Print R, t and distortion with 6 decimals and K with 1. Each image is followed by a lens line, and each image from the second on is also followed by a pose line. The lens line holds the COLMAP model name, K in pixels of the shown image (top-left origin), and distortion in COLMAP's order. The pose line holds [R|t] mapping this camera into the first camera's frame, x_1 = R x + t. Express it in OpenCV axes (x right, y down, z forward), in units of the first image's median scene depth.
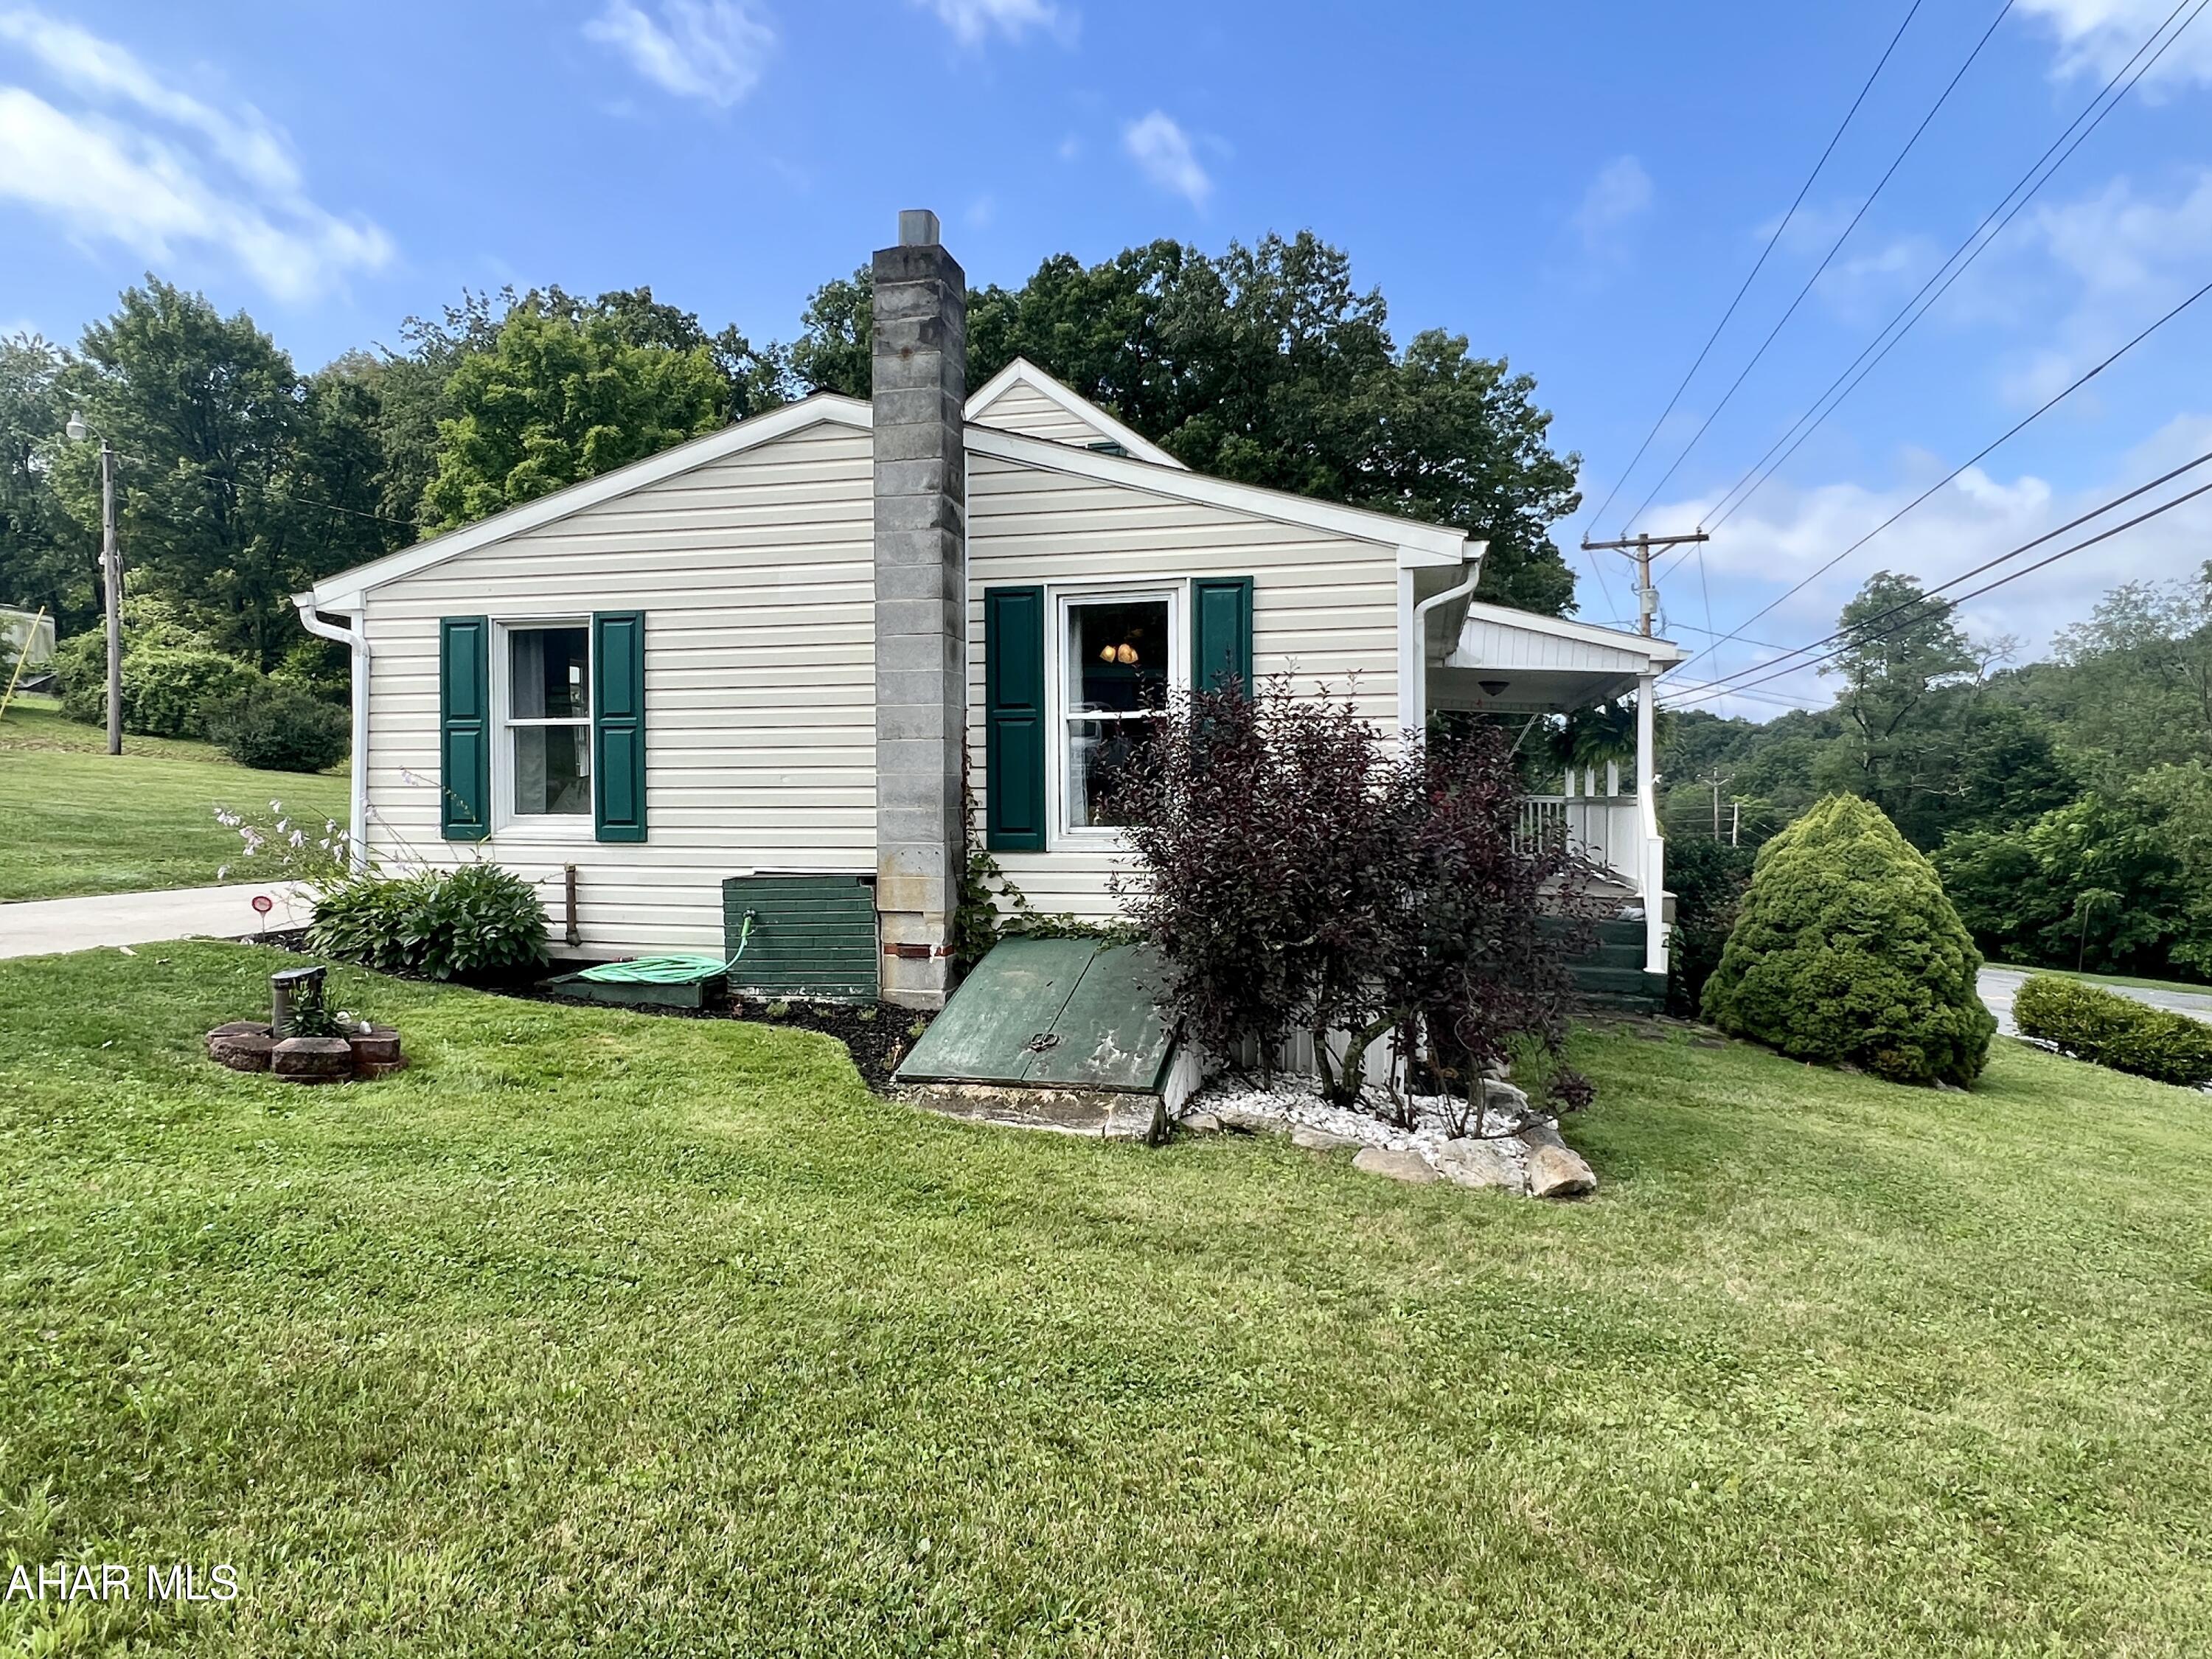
lens RADIAL K [[1291.8, 0, 1093.3], [0, 1291.8, 823.3], [0, 0, 1]] dist [-0.001599, 0.000512]
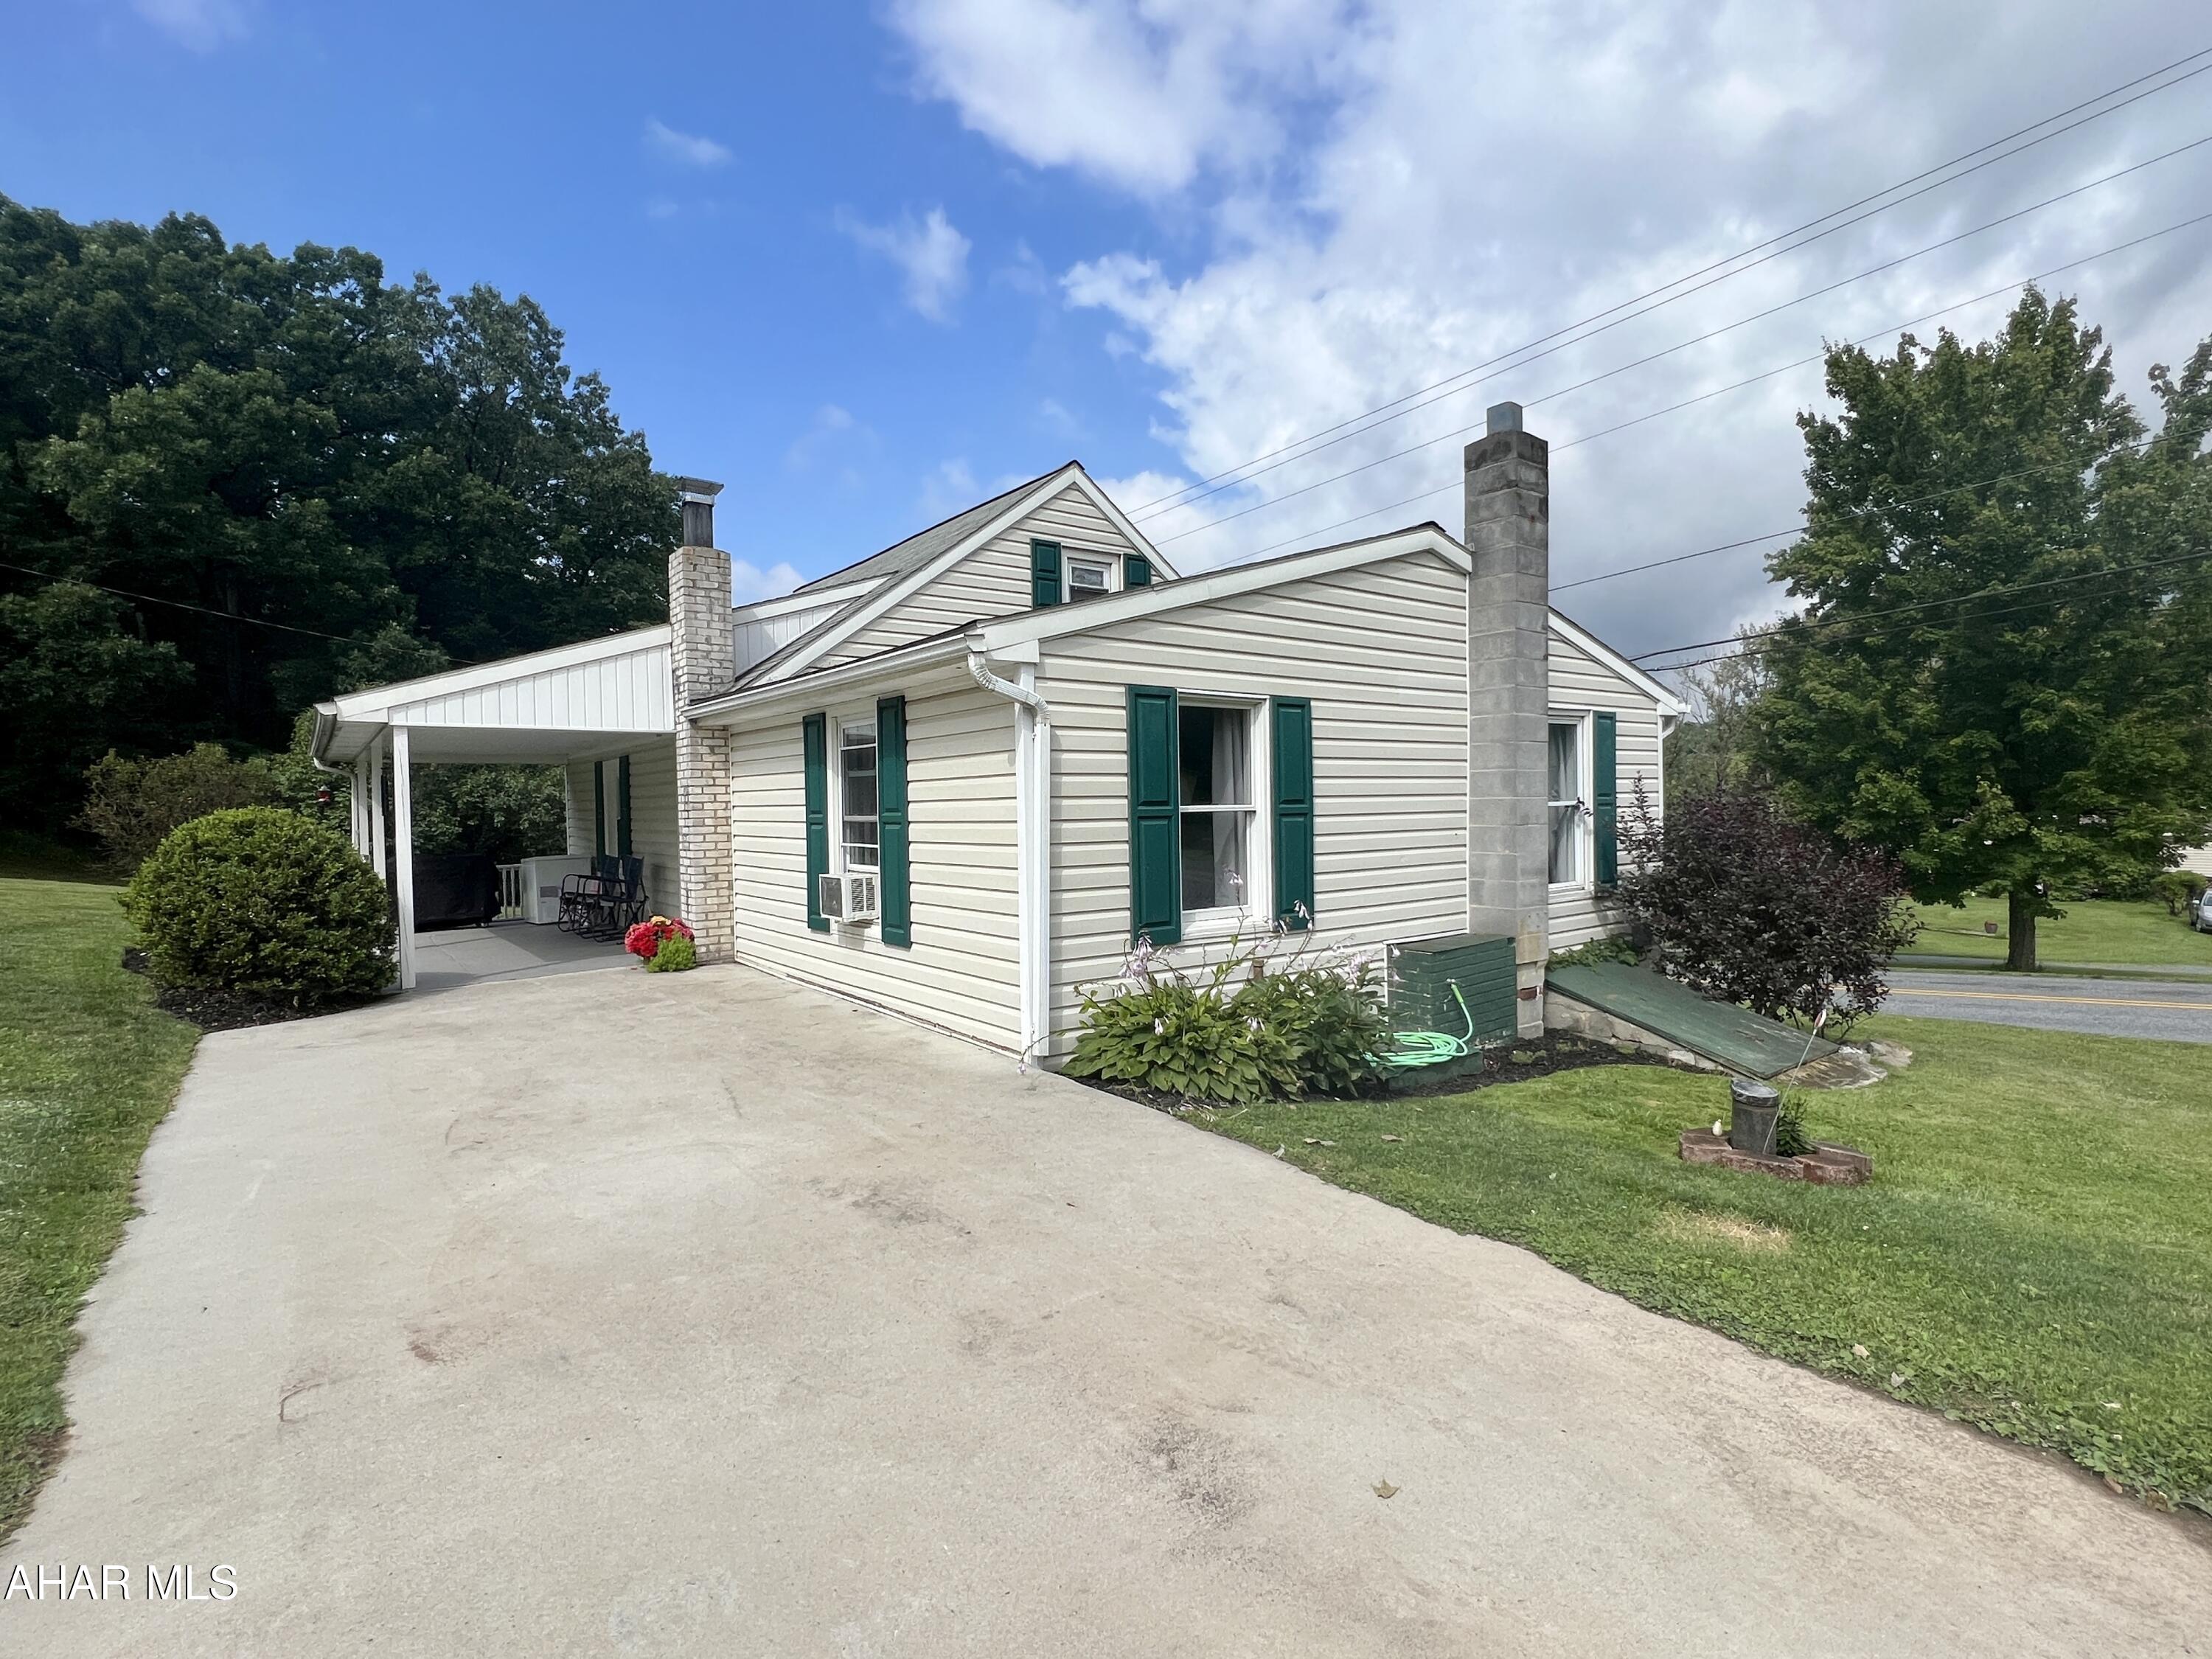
lens RADIAL K [[1044.4, 0, 1100.1], [0, 1044.4, 838.6], [0, 0, 1]] dist [-0.009090, -0.000150]
pose [[0.640447, -0.031228, 0.767367, -0.286273], [0.035020, 0.999321, 0.011439, -0.018860], [-0.767203, 0.019547, 0.641106, 0.161217]]
